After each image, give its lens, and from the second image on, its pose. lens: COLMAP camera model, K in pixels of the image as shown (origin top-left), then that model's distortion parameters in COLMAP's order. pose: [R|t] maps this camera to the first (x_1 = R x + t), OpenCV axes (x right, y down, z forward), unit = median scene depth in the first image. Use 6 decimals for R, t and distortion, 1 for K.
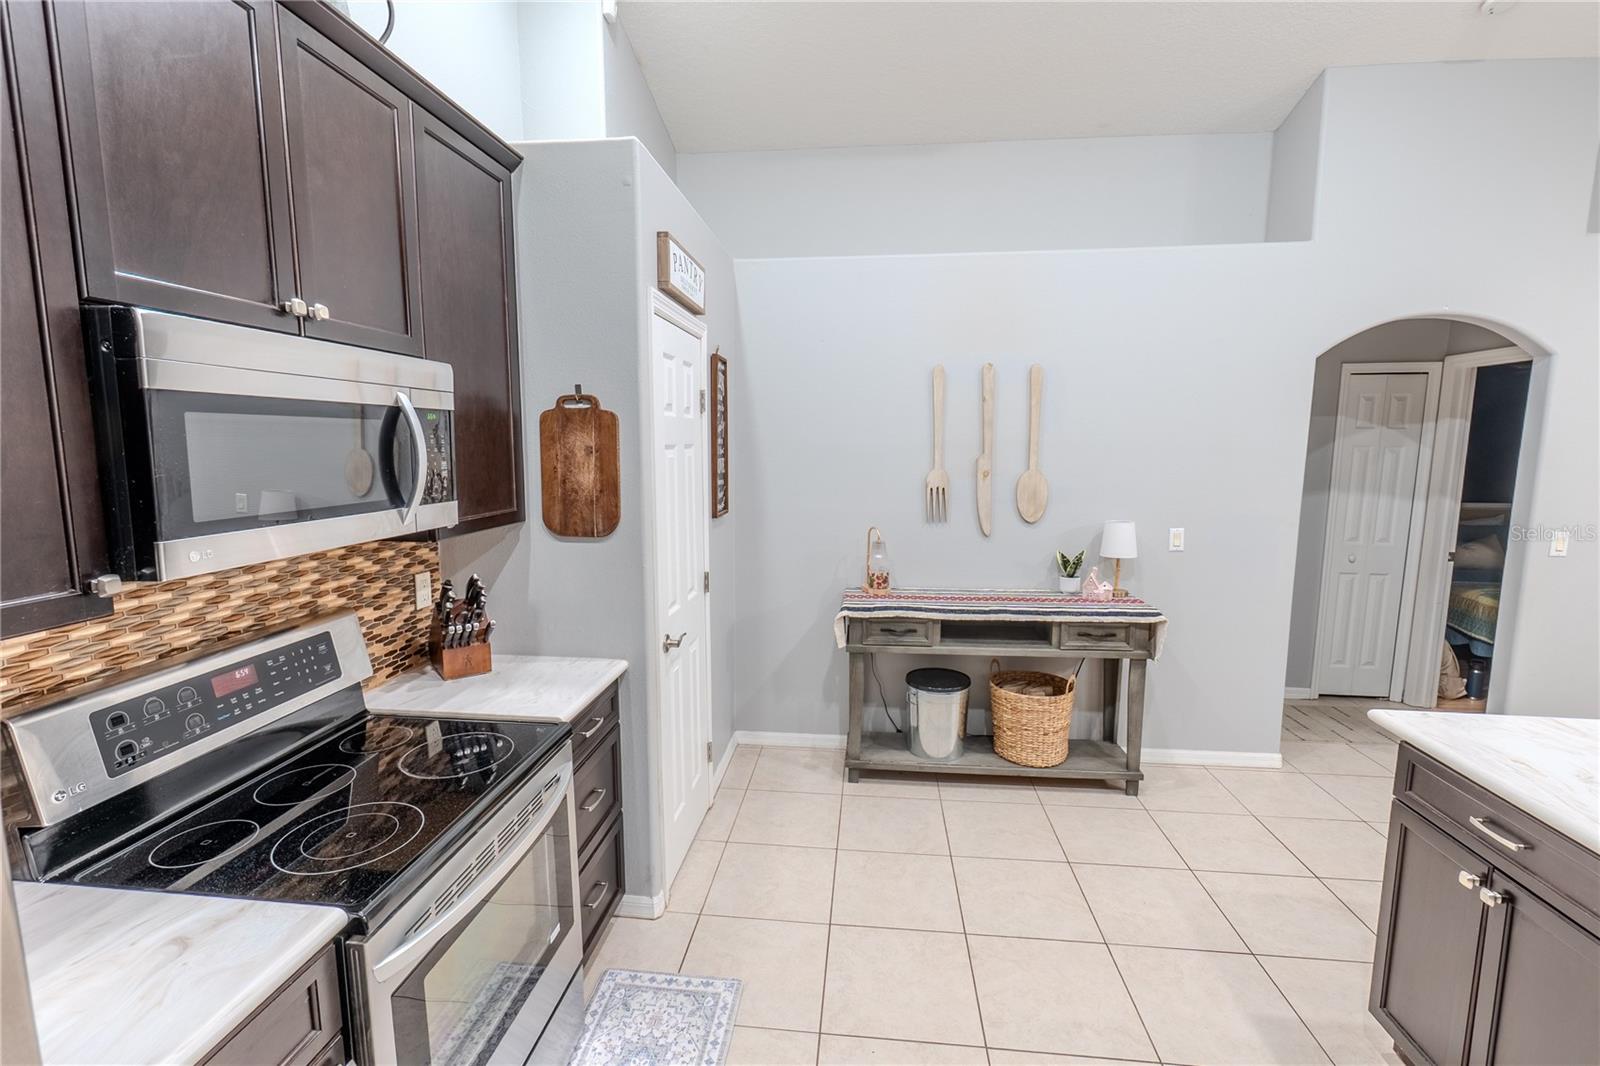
lens RADIAL K [[700.1, 0, 787.6], [0, 700.1, 536.9], [0, 0, 1]] dist [-0.004160, -0.000002]
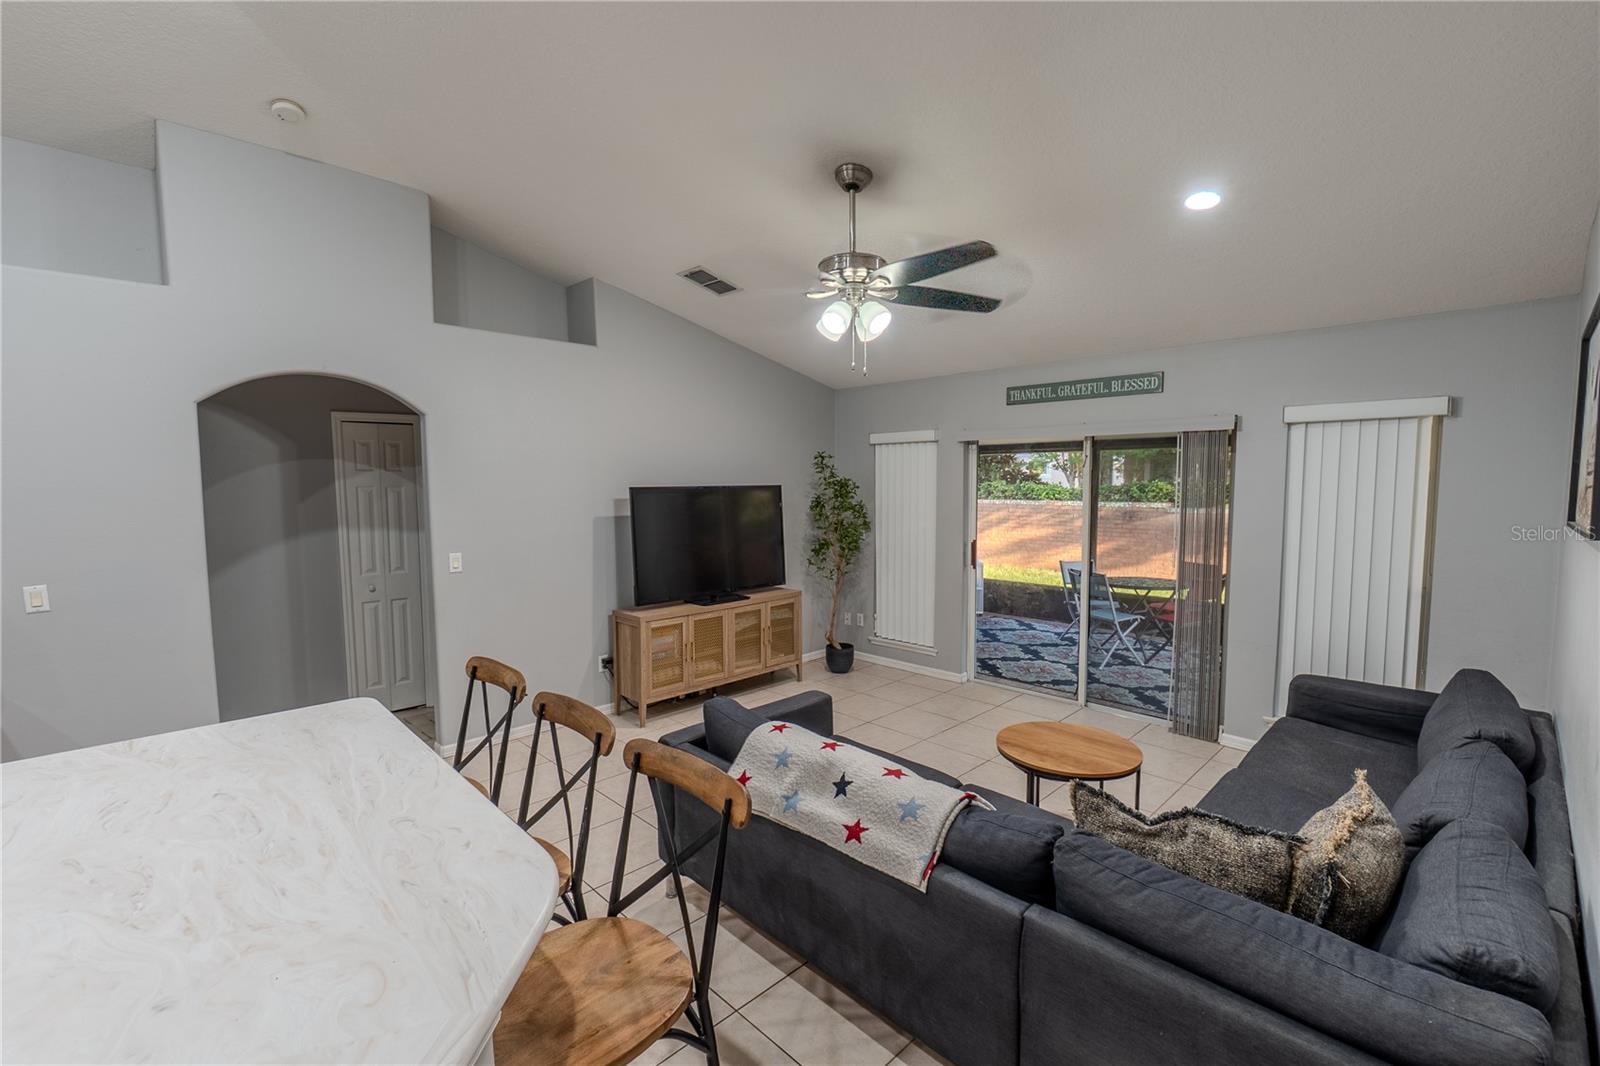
lens RADIAL K [[700.1, 0, 787.6], [0, 700.1, 536.9], [0, 0, 1]] dist [-0.004160, -0.000002]
pose [[0.638836, -0.065985, 0.766508, 0.614073], [0.104462, 0.994528, -0.001448, 0.033194], [-0.762218, 0.080996, 0.642233, -0.338833]]
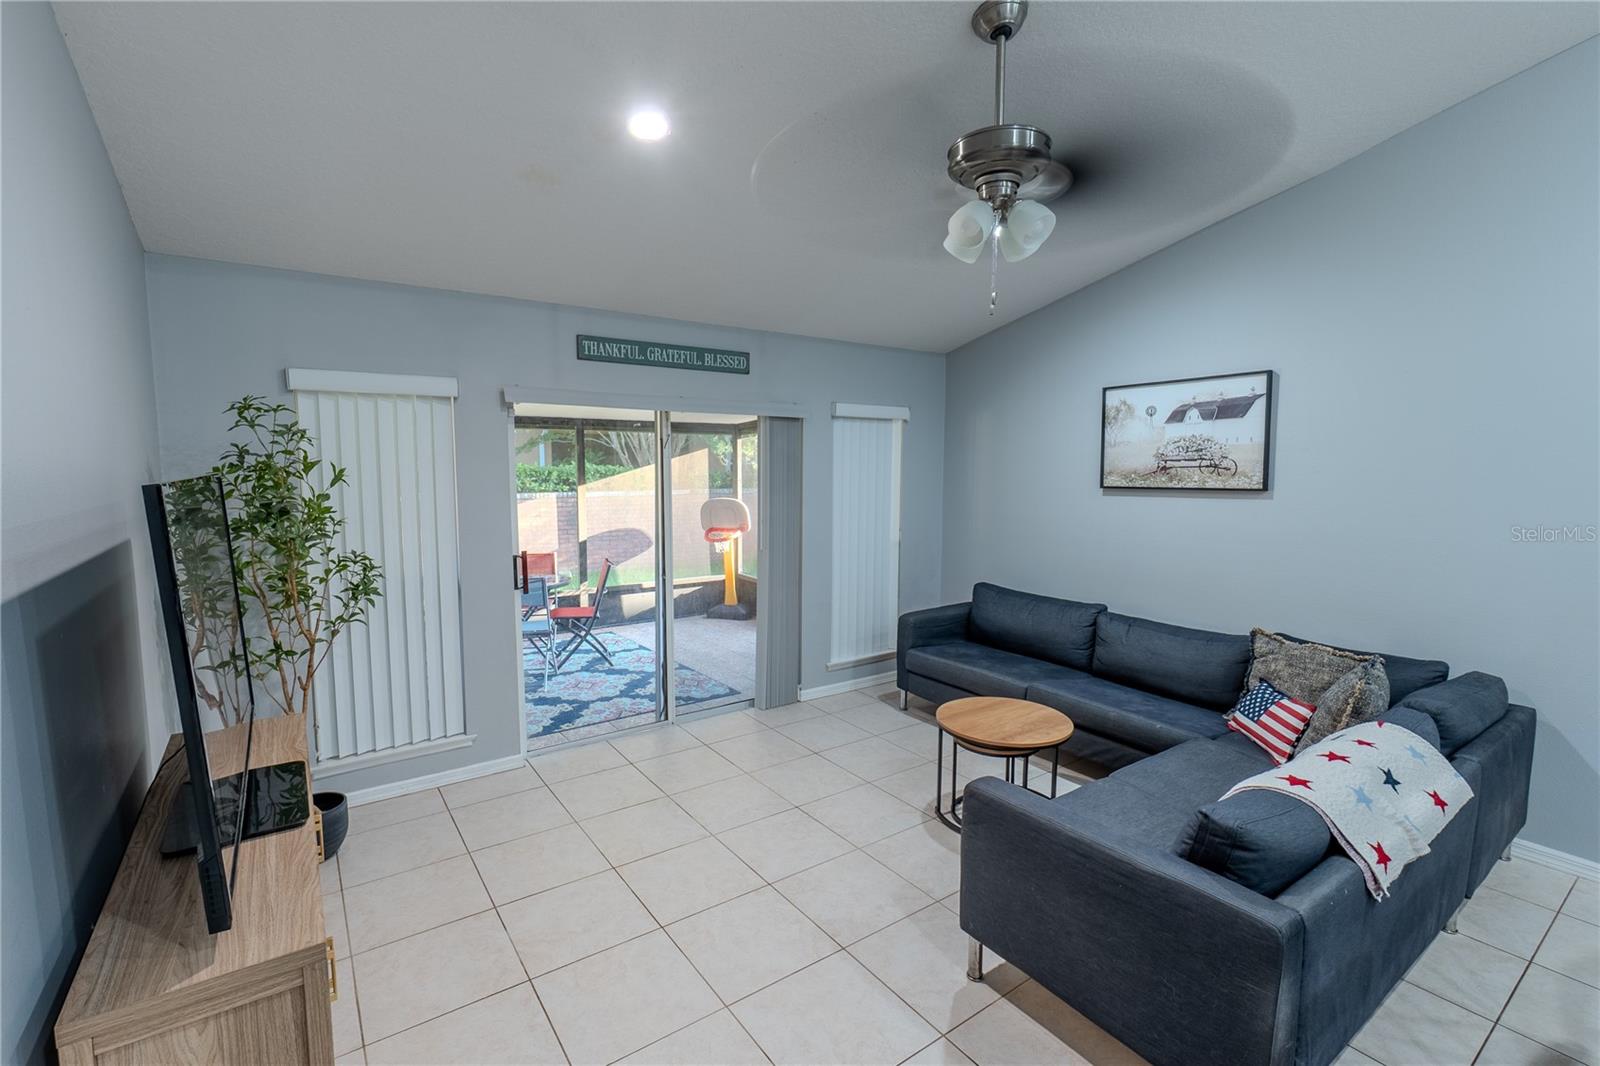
lens RADIAL K [[729.1, 0, 800.0], [0, 729.1, 533.0], [0, 0, 1]] dist [-0.003037, -0.000220]
pose [[-0.672081, -0.073662, 0.736805, 1.091781], [0.092031, 0.979015, 0.181824, -0.145430], [-0.734737, 0.190010, -0.651198, 1.053520]]
